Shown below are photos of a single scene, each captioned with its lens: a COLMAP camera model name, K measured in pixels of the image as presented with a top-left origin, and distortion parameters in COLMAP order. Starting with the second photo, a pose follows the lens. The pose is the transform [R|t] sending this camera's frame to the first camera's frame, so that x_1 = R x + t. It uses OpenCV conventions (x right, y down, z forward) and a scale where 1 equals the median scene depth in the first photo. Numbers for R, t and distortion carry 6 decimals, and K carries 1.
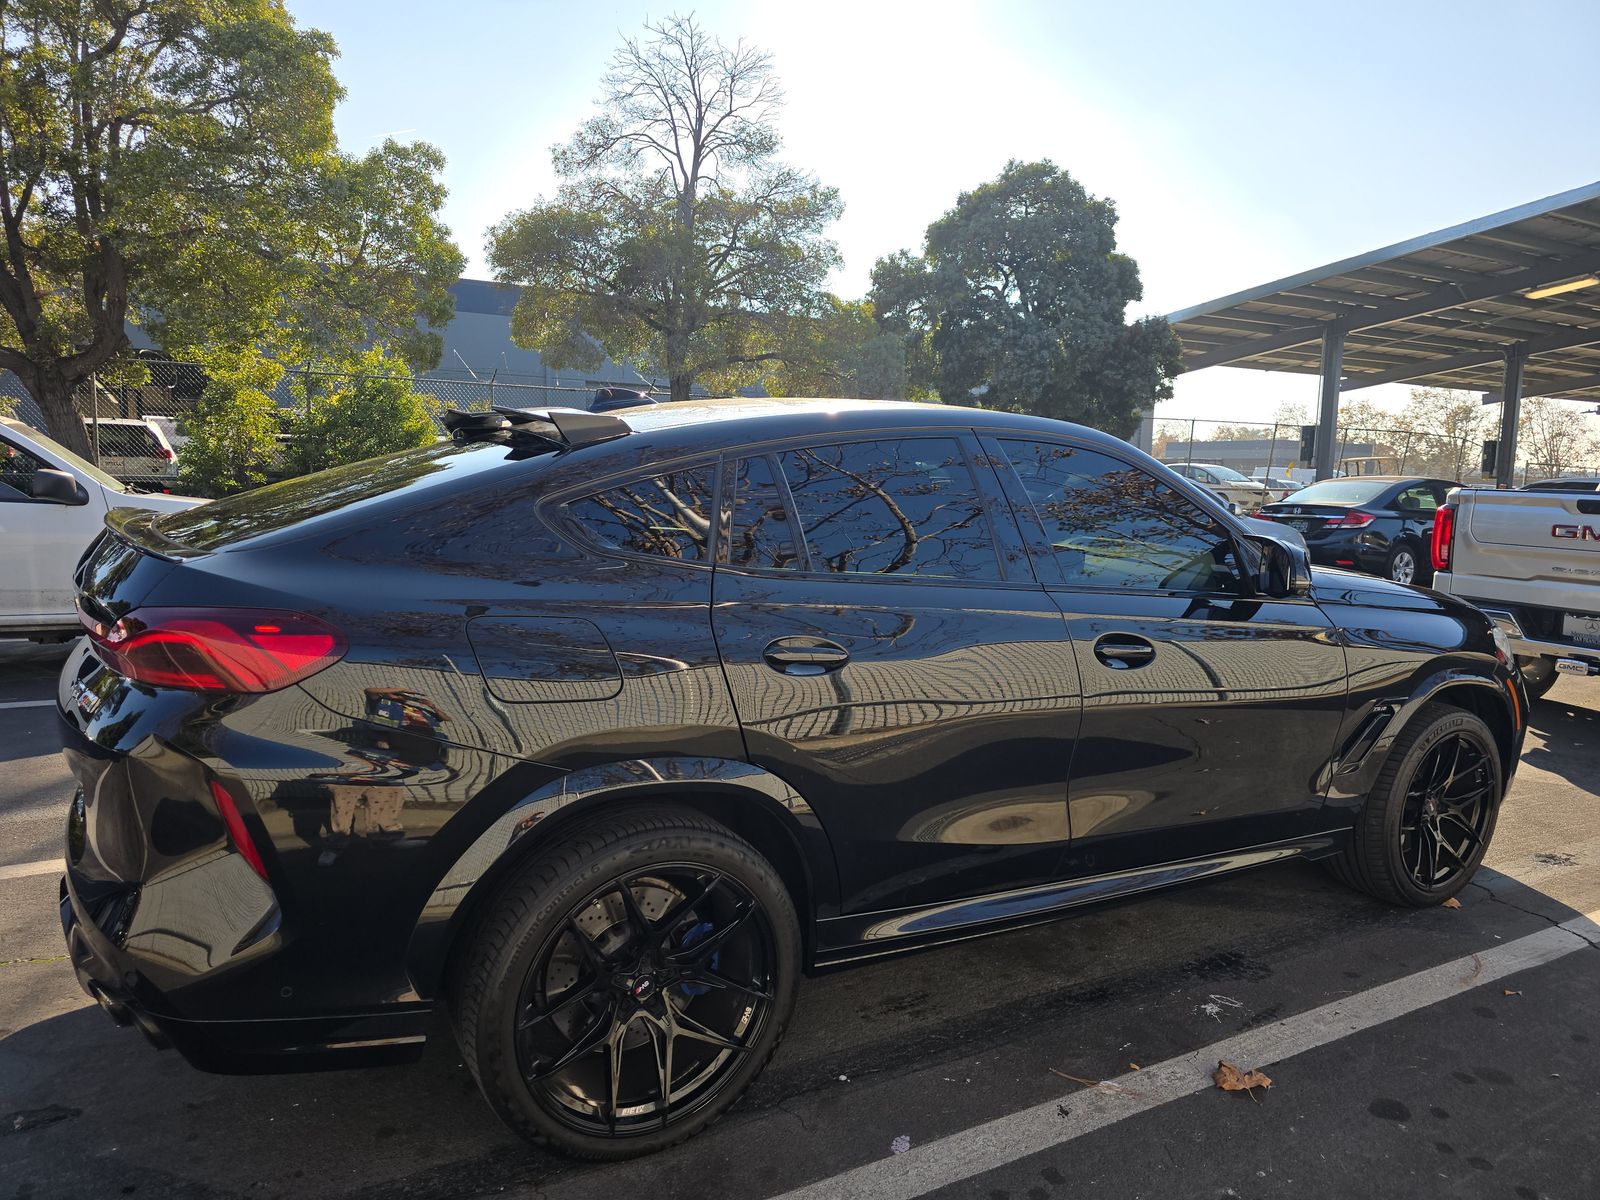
lens RADIAL K [[1088.4, 0, 800.0], [0, 1088.4, 600.0], [0, 0, 1]] dist [0.045085, -0.048214]
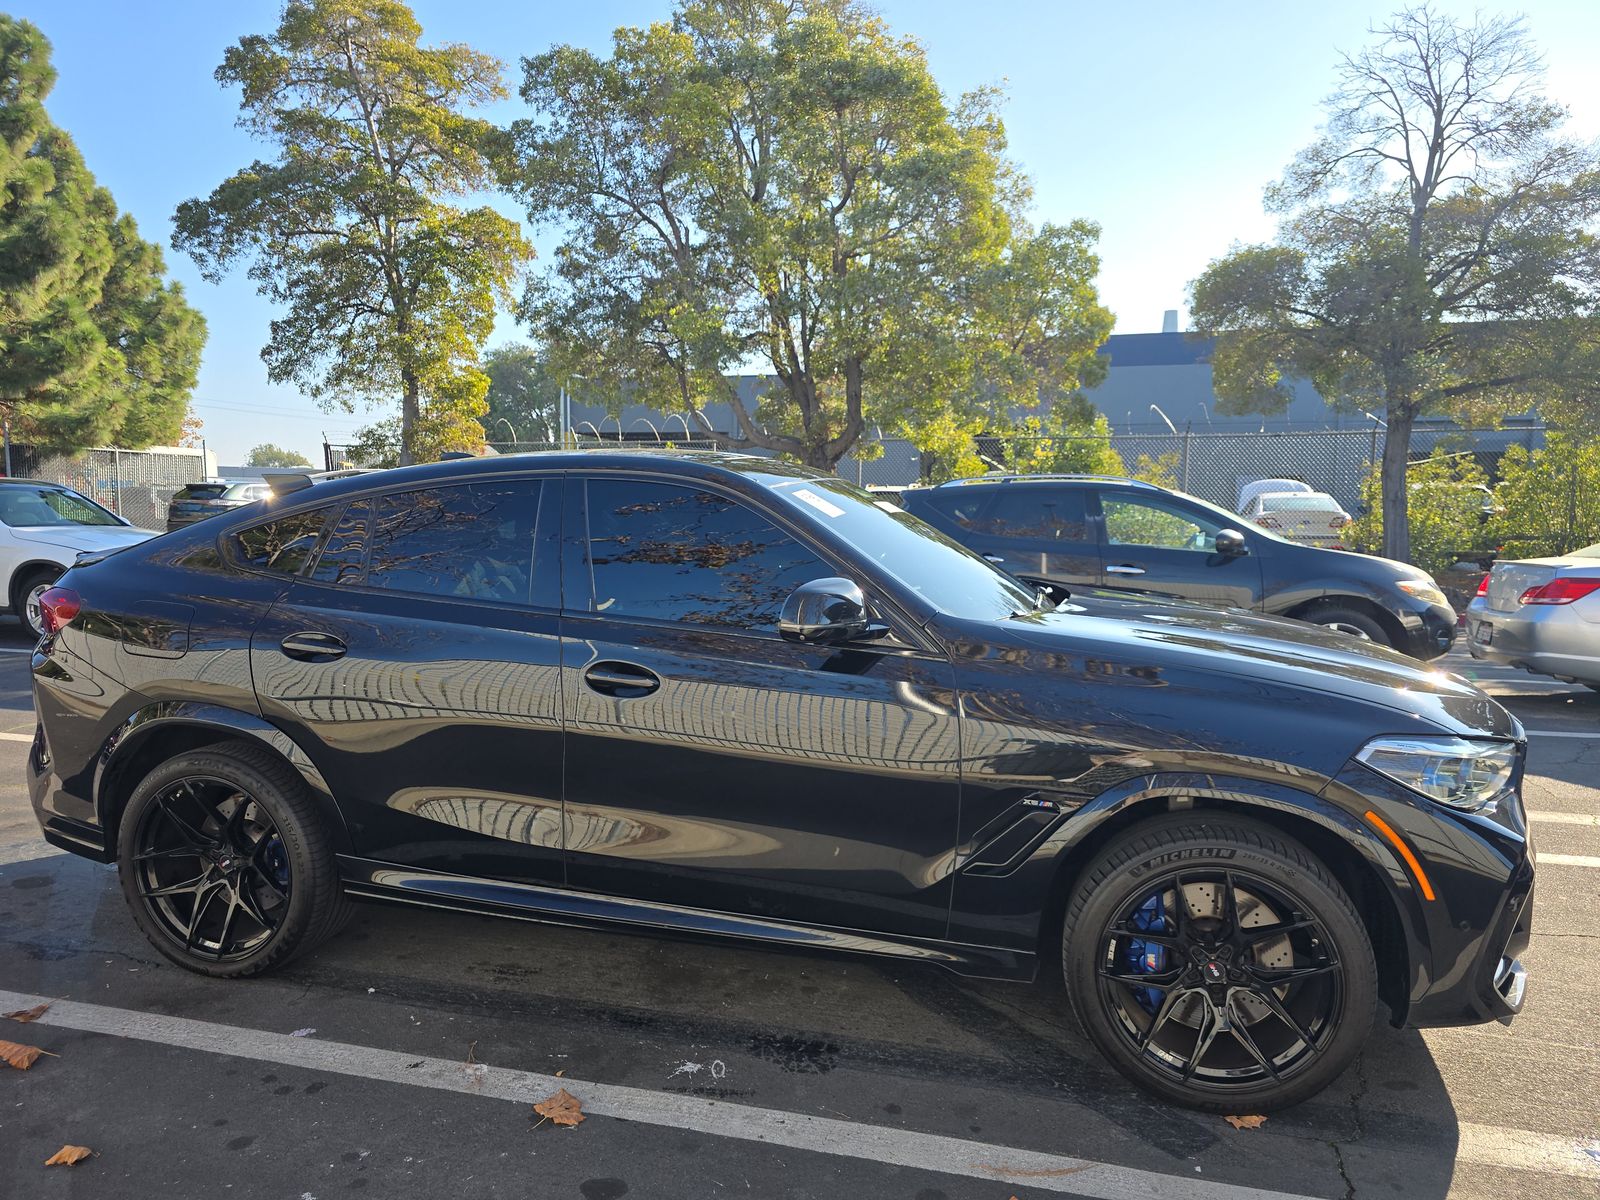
lens RADIAL K [[1088.4, 0, 800.0], [0, 1088.4, 600.0], [0, 0, 1]] dist [0.045085, -0.048214]
pose [[0.704003, 0.037056, -0.709230, 1.002399], [-0.073606, 0.997067, -0.020969, -0.016254], [0.706372, 0.066966, 0.704666, 0.340357]]
